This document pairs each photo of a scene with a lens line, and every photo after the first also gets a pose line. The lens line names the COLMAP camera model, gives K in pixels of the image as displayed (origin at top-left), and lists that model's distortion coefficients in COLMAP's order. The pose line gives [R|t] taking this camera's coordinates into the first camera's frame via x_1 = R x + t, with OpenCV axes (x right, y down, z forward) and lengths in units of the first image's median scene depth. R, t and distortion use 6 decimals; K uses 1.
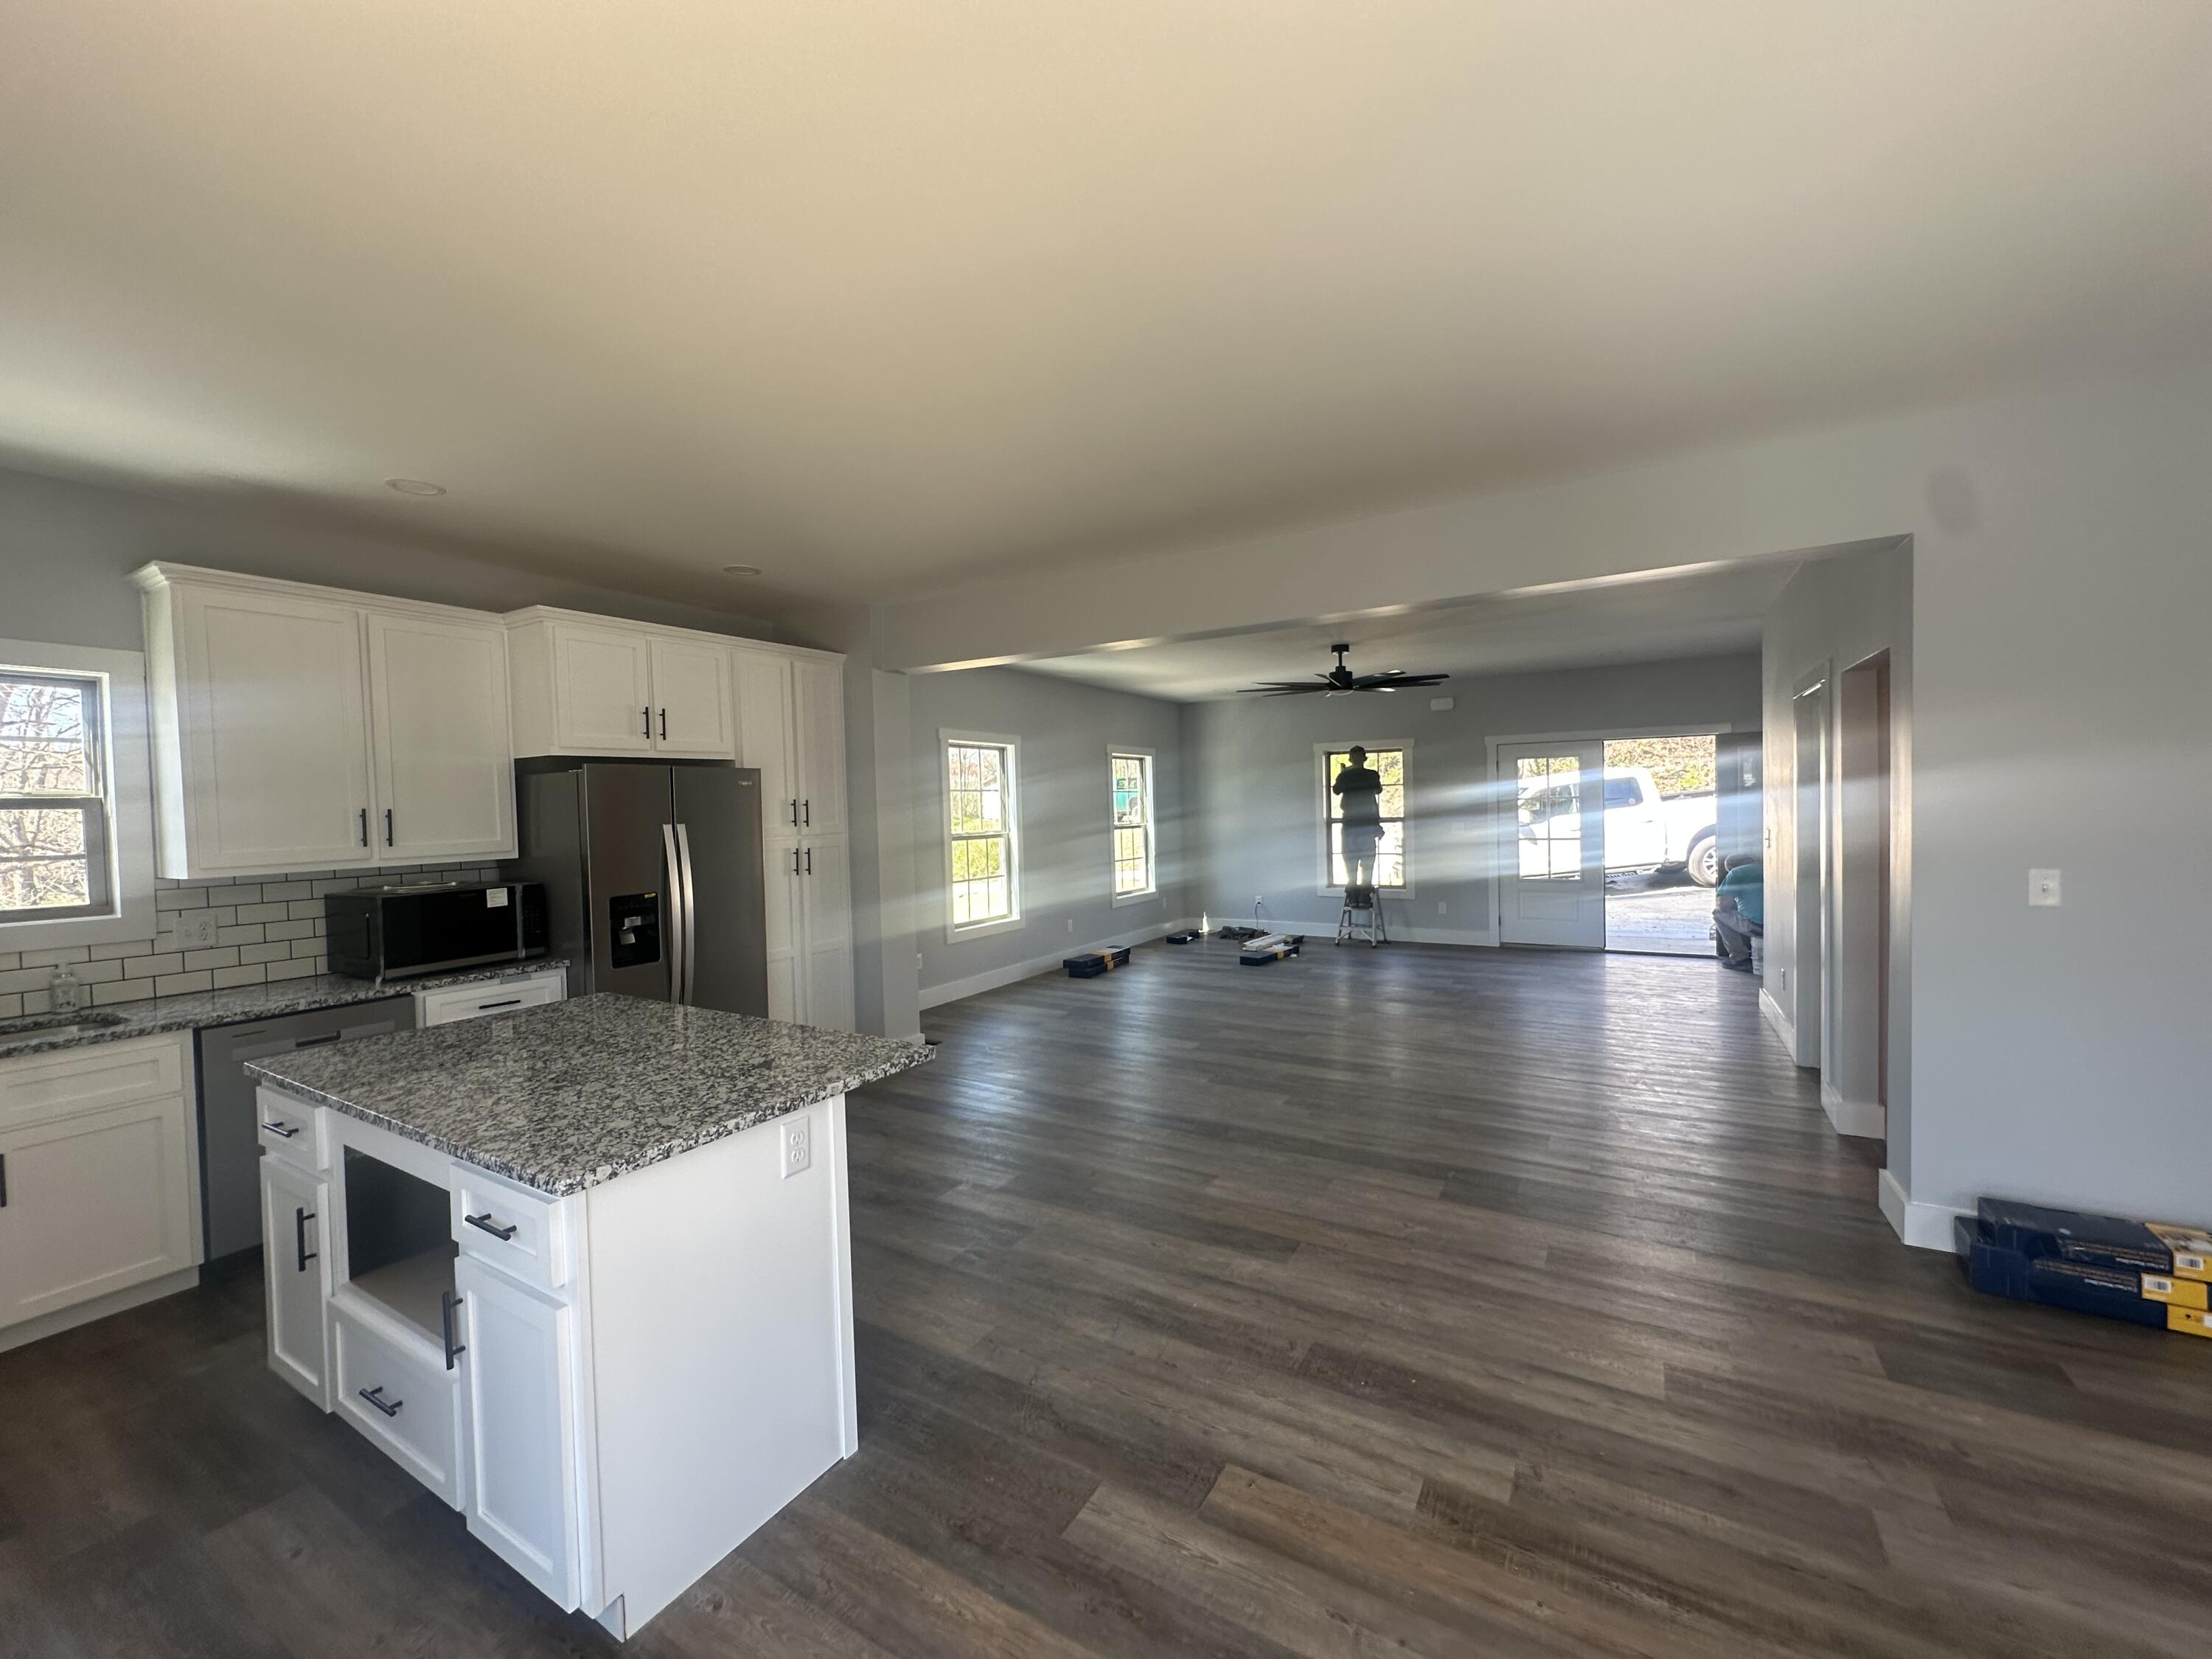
lens RADIAL K [[881.9, 0, 1104.9], [0, 881.9, 835.3], [0, 0, 1]] dist [-0.003472, 0.000004]
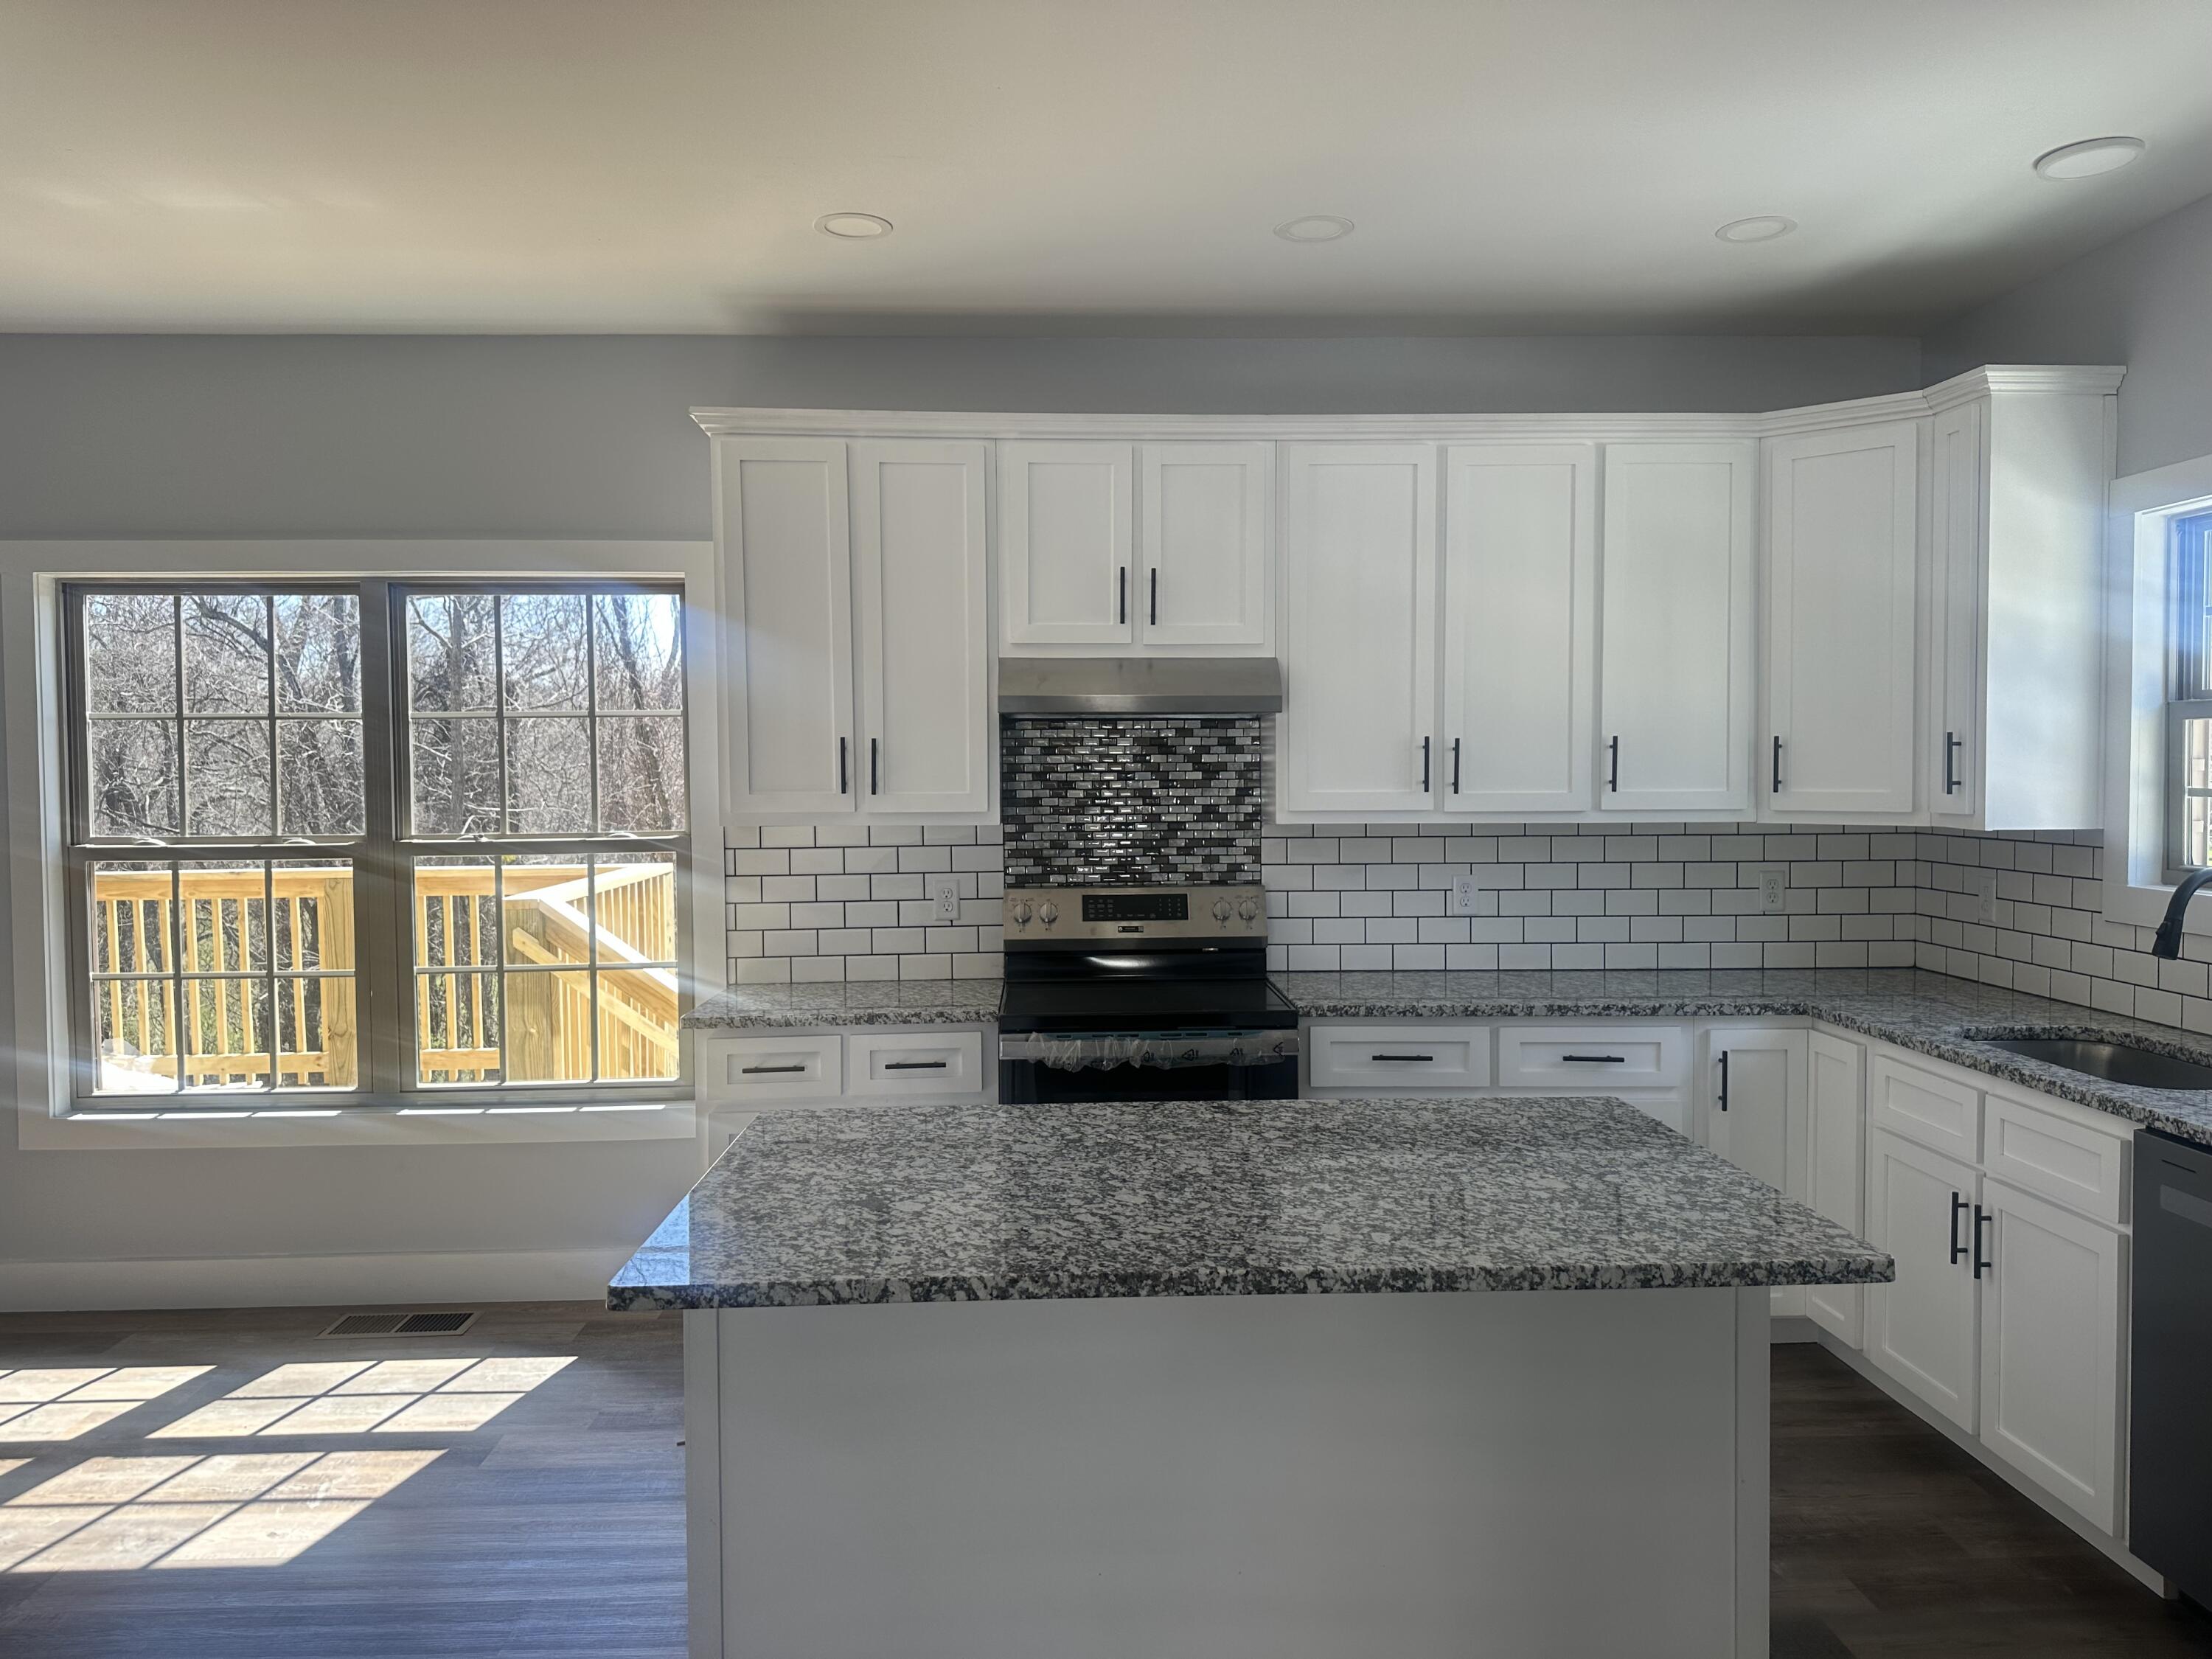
lens RADIAL K [[1495.3, 0, 1115.2], [0, 1495.3, 833.6], [0, 0, 1]] dist [0.004644, 0.000156]
pose [[-0.839417, 0.044373, -0.541674, -0.011290], [0.010247, 0.997776, 0.065858, -0.035562], [0.543392, 0.049732, -0.838005, 1.868661]]
